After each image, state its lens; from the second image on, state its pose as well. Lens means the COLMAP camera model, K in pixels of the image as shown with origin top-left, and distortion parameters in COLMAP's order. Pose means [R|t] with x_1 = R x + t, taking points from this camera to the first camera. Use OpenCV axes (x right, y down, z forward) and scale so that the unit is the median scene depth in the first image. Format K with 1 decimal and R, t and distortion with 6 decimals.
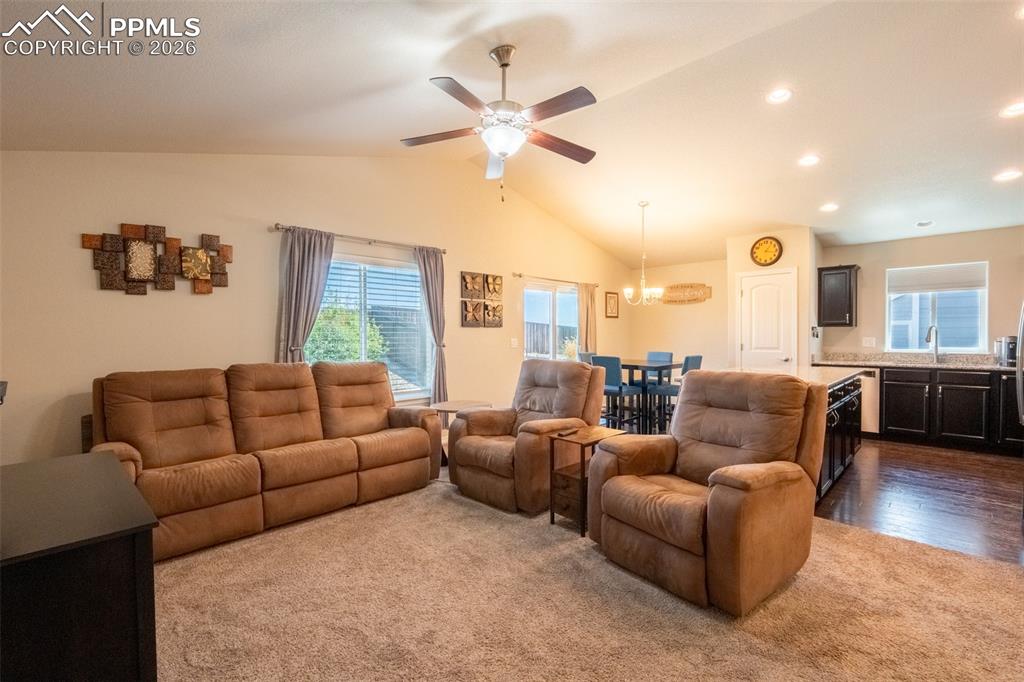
lens RADIAL K [[455.7, 0, 510.9], [0, 455.7, 340.0], [0, 0, 1]] dist [-0.011212, 0.003496]
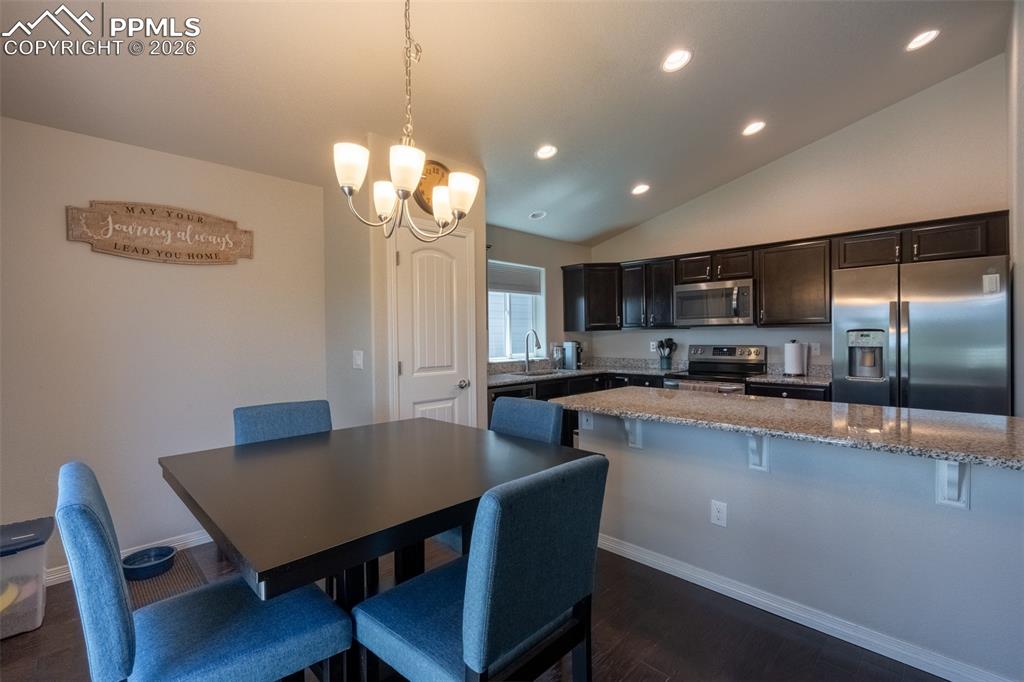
lens RADIAL K [[455.7, 0, 504.4], [0, 455.7, 341.8], [0, 0, 1]] dist [-0.011212, 0.003496]
pose [[0.012983, -0.008648, 0.999878, 0.025390], [0.022397, 0.999714, 0.008355, -0.018200], [-0.999665, 0.022285, 0.013173, 1.104707]]
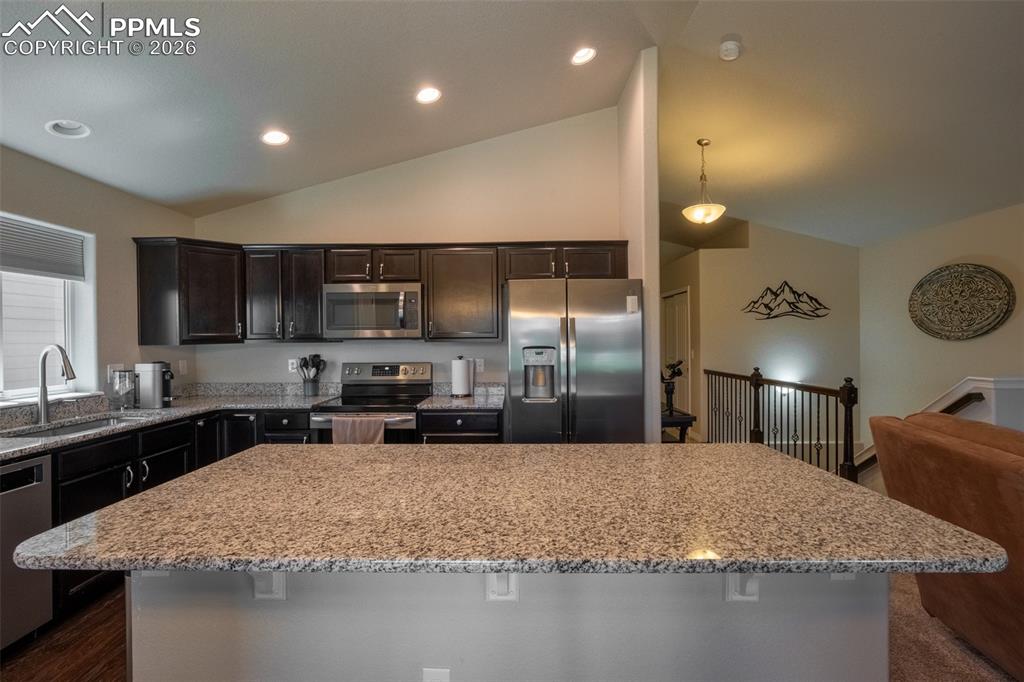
lens RADIAL K [[455.7, 0, 509.5], [0, 455.7, 339.9], [0, 0, 1]] dist [-0.011212, 0.003496]
pose [[-0.689629, 0.008860, 0.724109, 0.273141], [0.019104, 0.999800, 0.005961, -0.032178], [-0.723911, 0.017944, -0.689660, 1.039046]]
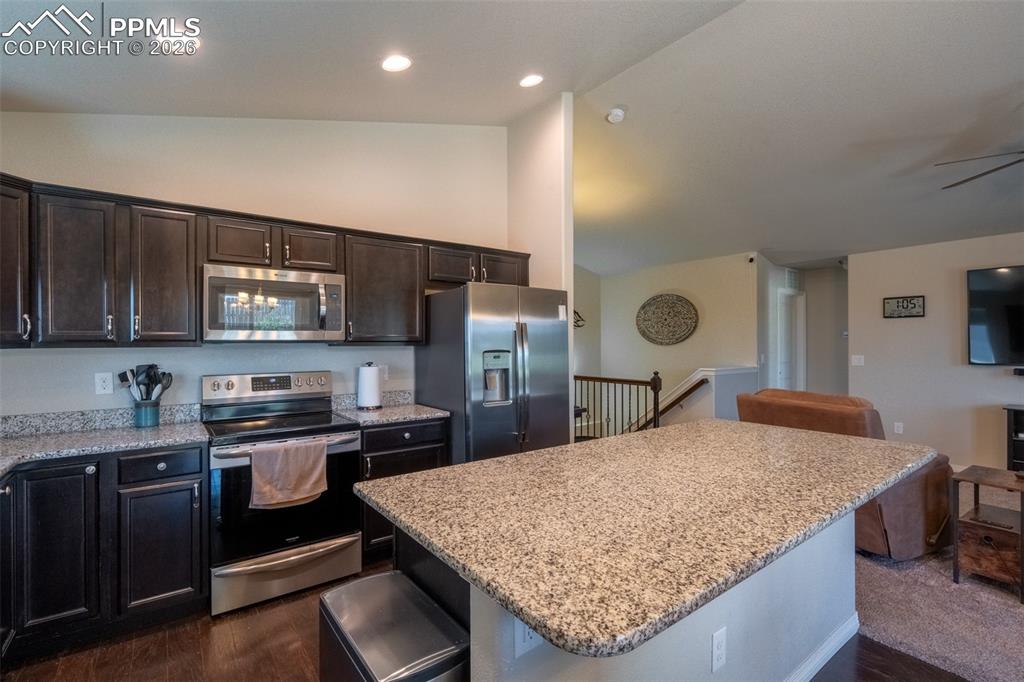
lens RADIAL K [[455.7, 0, 510.1], [0, 455.7, 349.7], [0, 0, 1]] dist [-0.011212, 0.003496]
pose [[-0.988611, 0.006675, 0.150344, 0.573074], [0.010567, 0.999629, 0.025100, -0.035248], [-0.150121, 0.026403, -0.988315, 1.200195]]
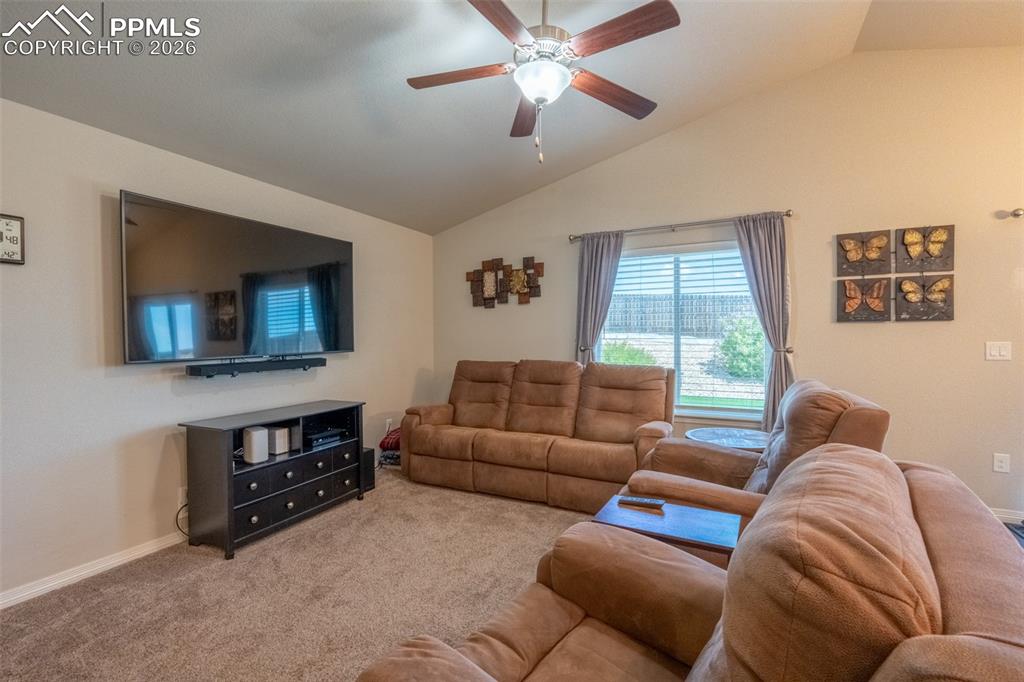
lens RADIAL K [[455.7, 0, 506.4], [0, 455.7, 340.7], [0, 0, 1]] dist [-0.011212, 0.003496]
pose [[0.300419, 0.011175, -0.953742, 0.391573], [-0.007577, 0.999928, 0.009330, -0.006170], [0.953777, 0.004424, 0.300482, 0.403994]]
